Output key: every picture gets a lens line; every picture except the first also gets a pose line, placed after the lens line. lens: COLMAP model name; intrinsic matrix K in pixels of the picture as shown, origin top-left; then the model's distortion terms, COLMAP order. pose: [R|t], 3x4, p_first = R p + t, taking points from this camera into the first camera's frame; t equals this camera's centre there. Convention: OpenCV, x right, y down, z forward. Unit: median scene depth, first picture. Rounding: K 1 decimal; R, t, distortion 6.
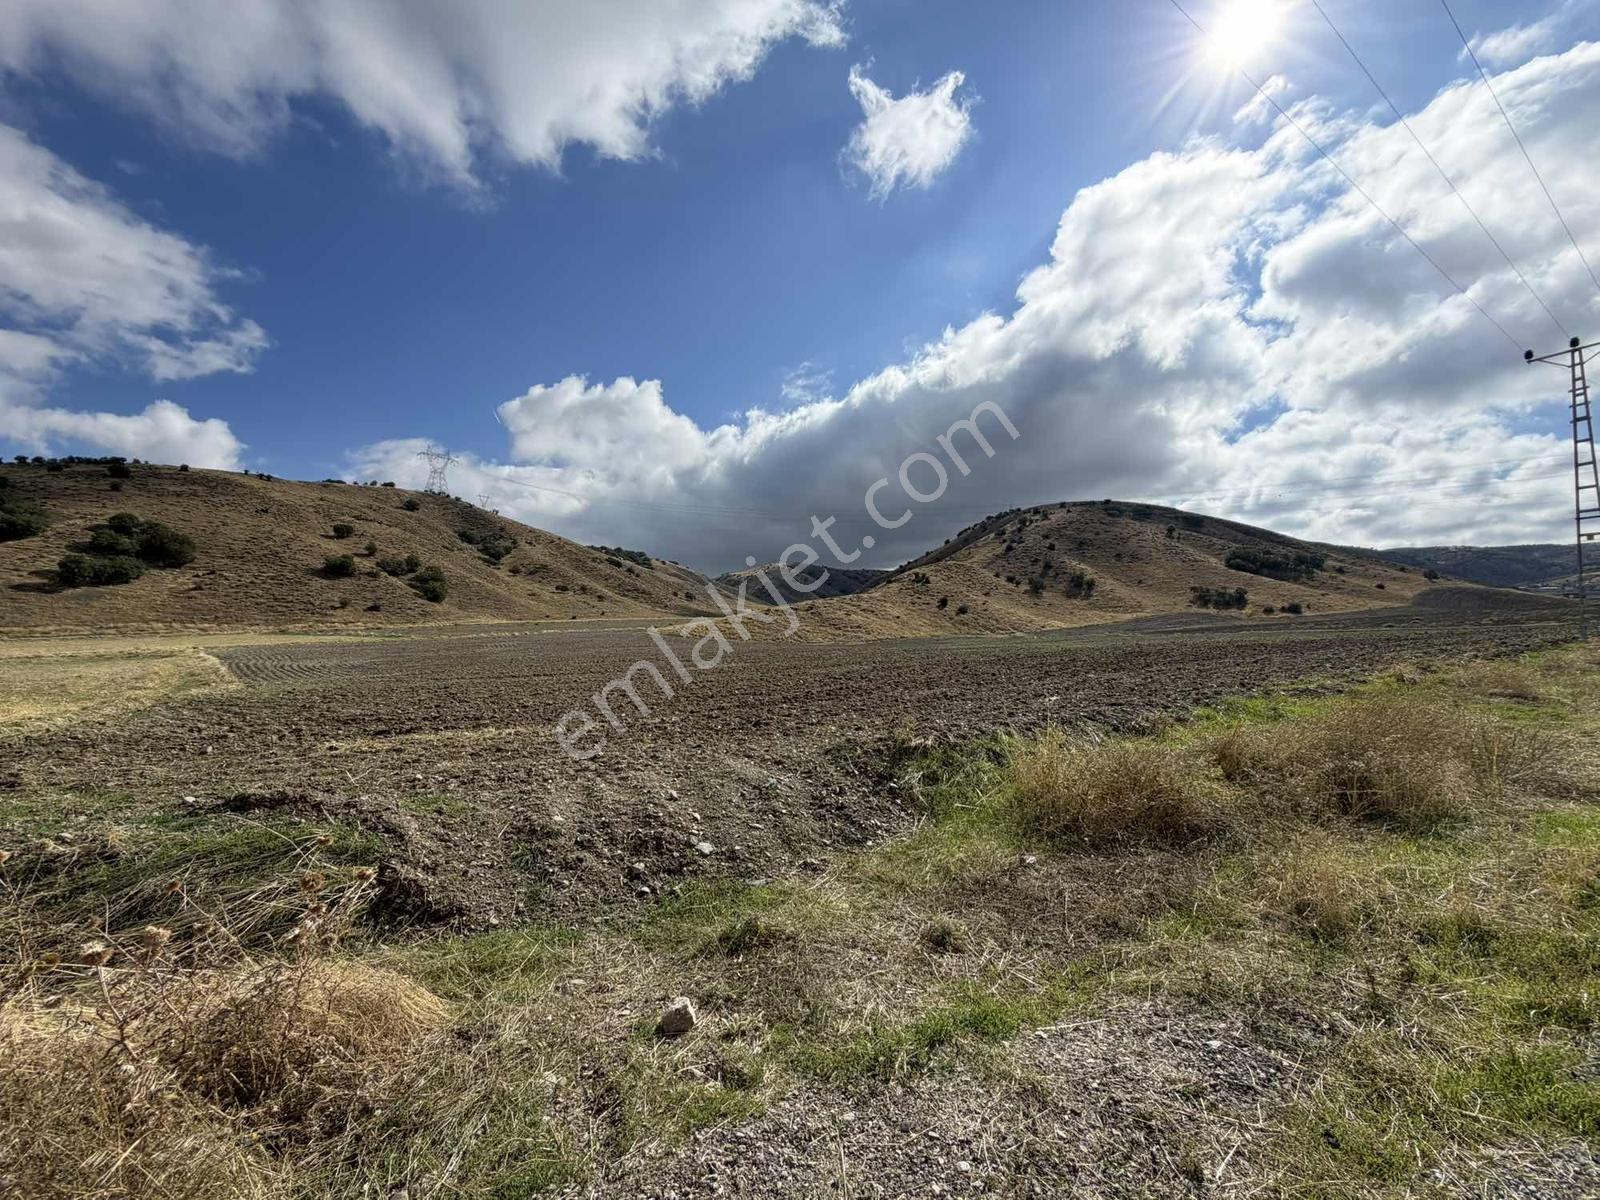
lens RADIAL K [[719.0, 0, 813.6], [0, 719.0, 552.5], [0, 0, 1]] dist [0.018562, 0.000541]
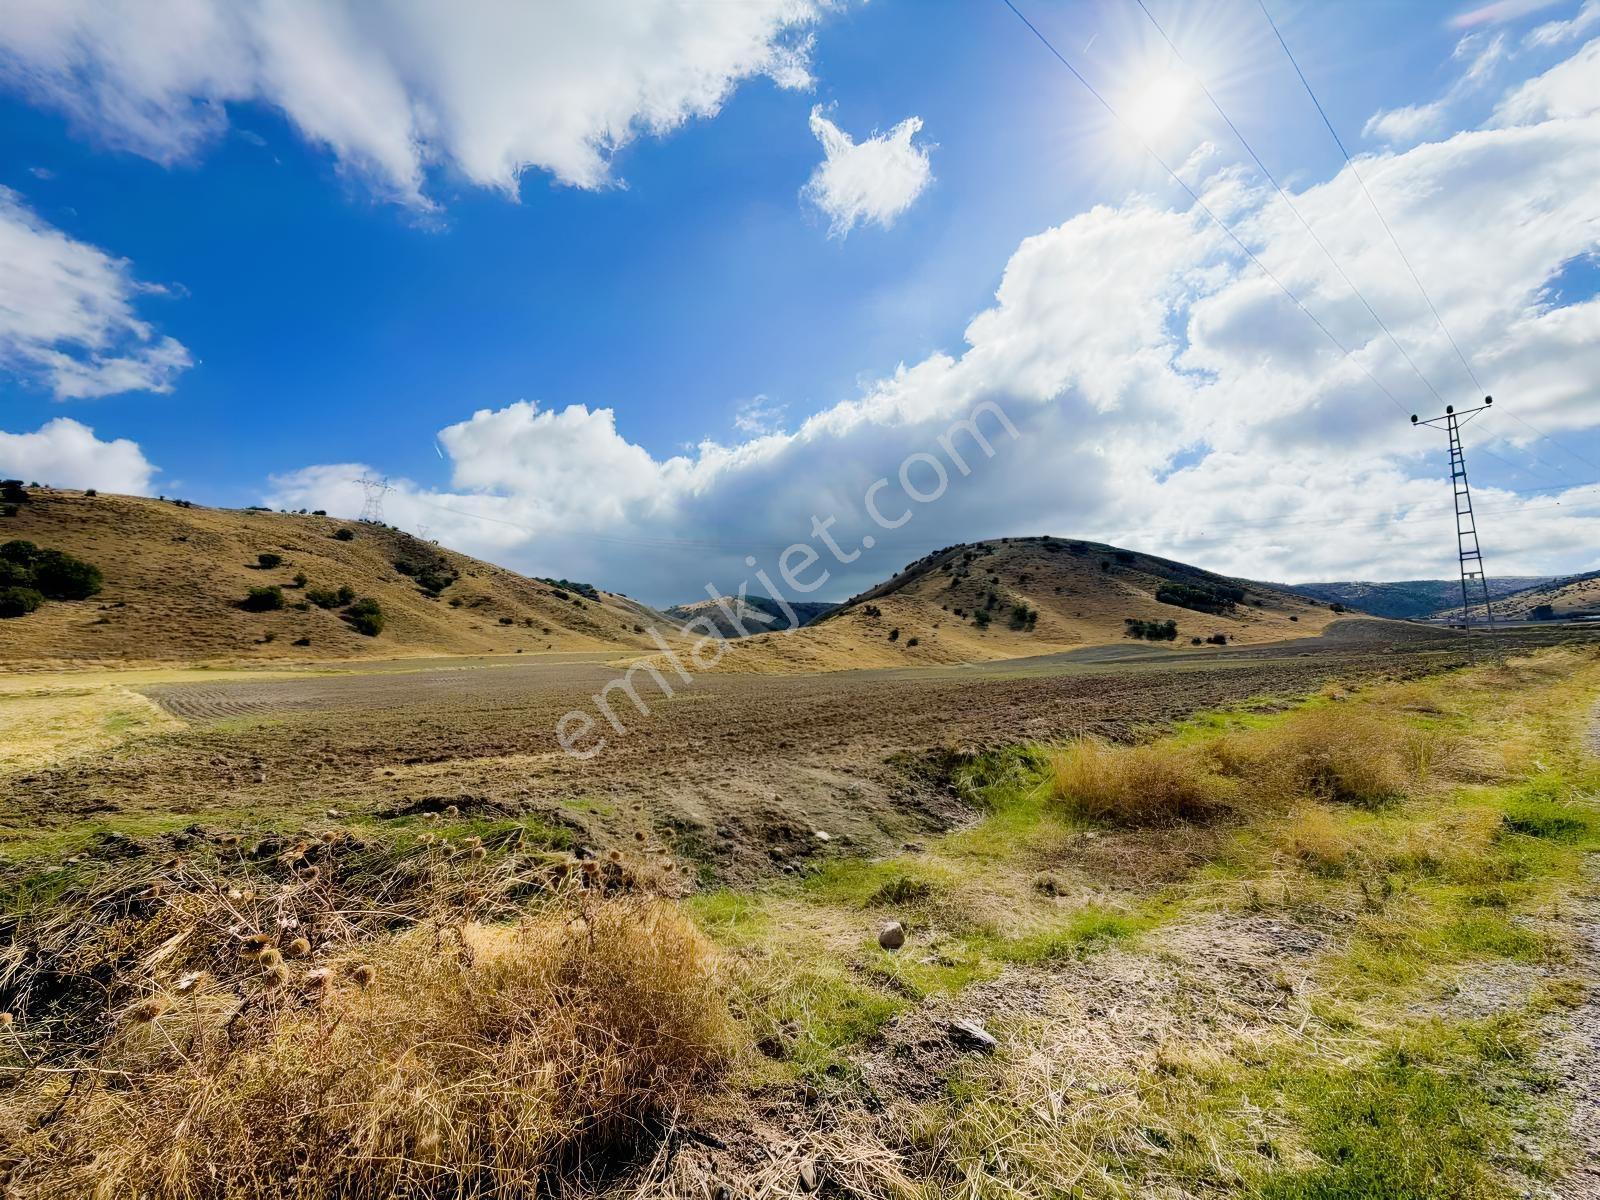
lens RADIAL K [[768.9, 0, 772.9], [0, 768.9, 580.2], [0, 0, 1]] dist [0.014581, -0.002605]
pose [[0.996066, 0.003413, 0.088548, -0.088248], [-0.003042, 0.999986, -0.004320, -0.002247], [-0.088561, 0.004034, 0.996063, -0.068630]]
